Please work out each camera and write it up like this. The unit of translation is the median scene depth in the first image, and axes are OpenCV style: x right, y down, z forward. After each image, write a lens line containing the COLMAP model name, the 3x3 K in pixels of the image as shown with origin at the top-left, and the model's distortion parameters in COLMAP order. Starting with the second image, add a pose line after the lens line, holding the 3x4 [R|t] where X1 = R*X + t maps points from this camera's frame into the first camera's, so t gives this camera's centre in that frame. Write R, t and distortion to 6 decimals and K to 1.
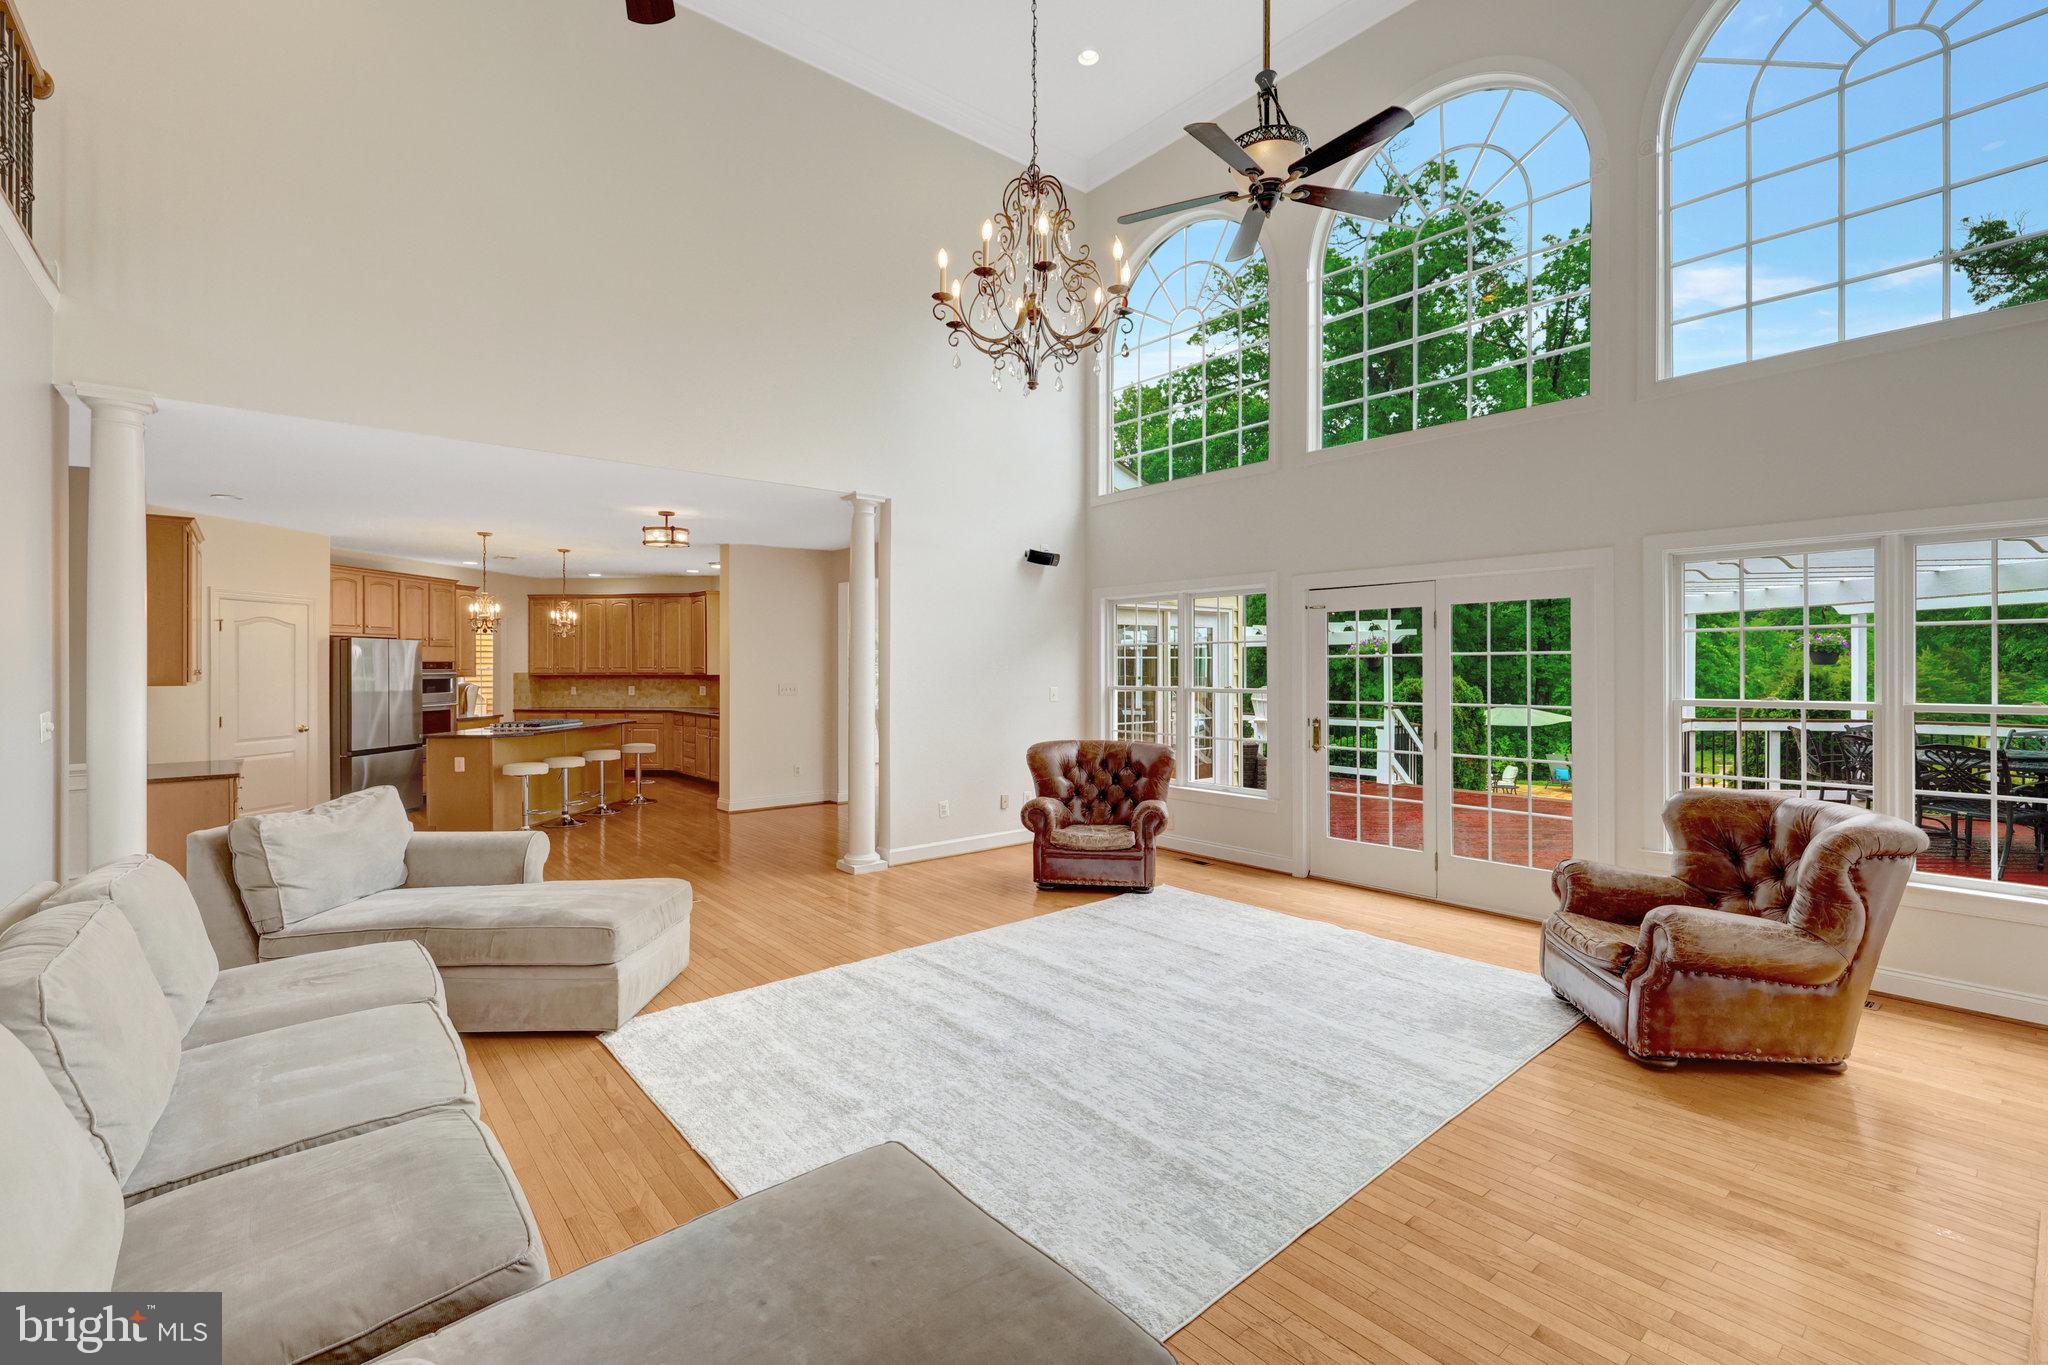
lens RADIAL K [[895.9, 0, 1024.0], [0, 895.9, 682.5], [0, 0, 1]] dist [-0.000372, 0.000184]
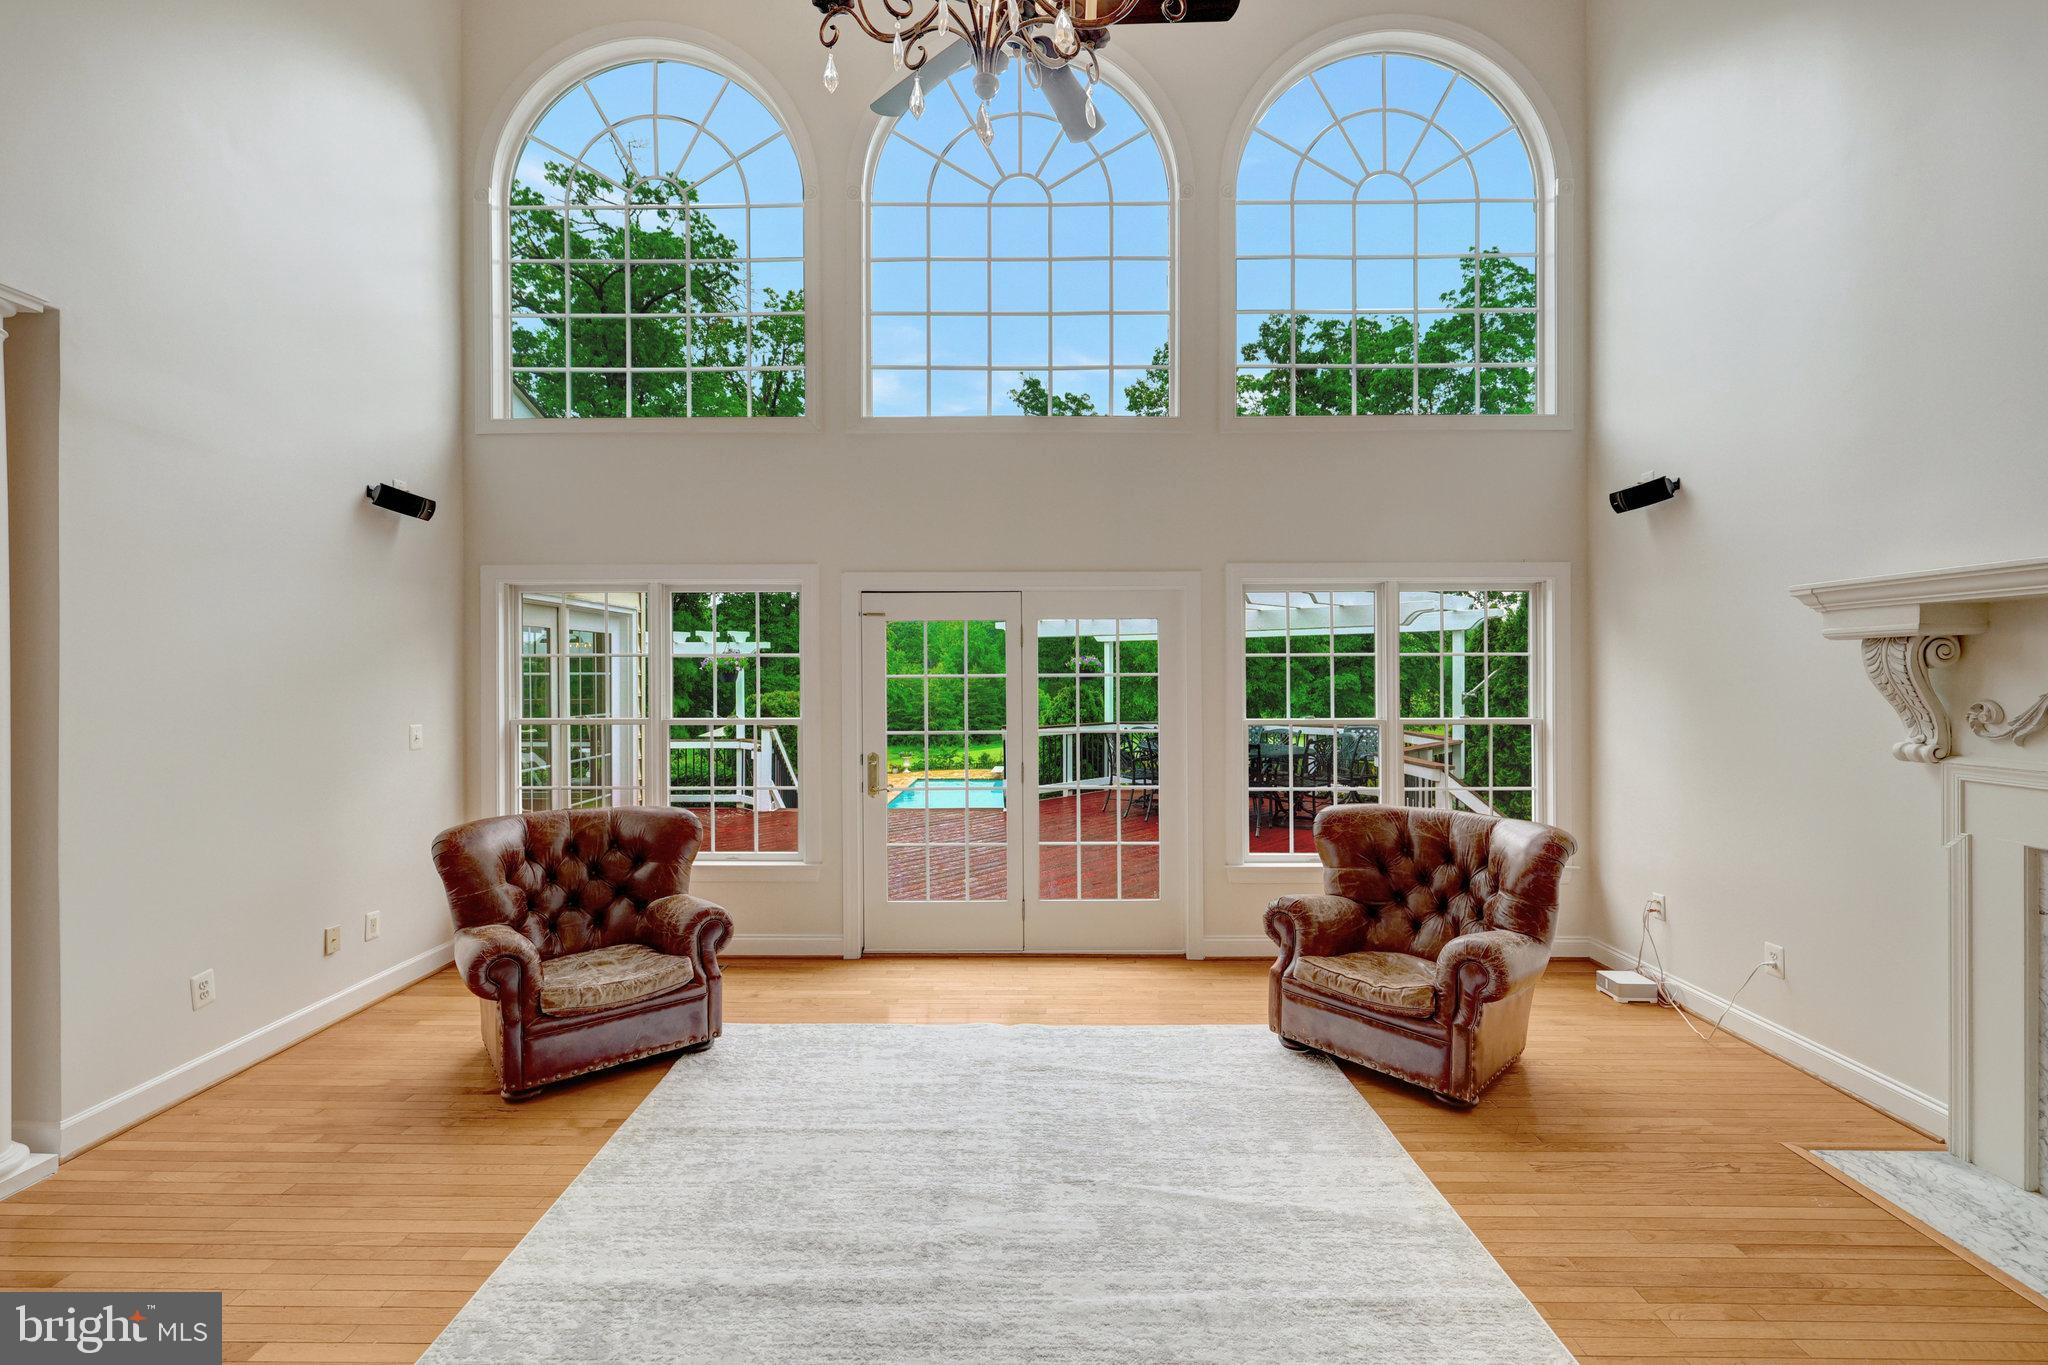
lens RADIAL K [[872.6, 0, 1024.0], [0, 872.6, 682.5], [0, 0, 1]] dist [-0.001718, -0.000459]
pose [[0.652594, -0.004280, 0.757696, -0.166635], [0.012172, 0.999914, -0.004836, -0.017478], [-0.757610, 0.012379, 0.652590, 0.379558]]
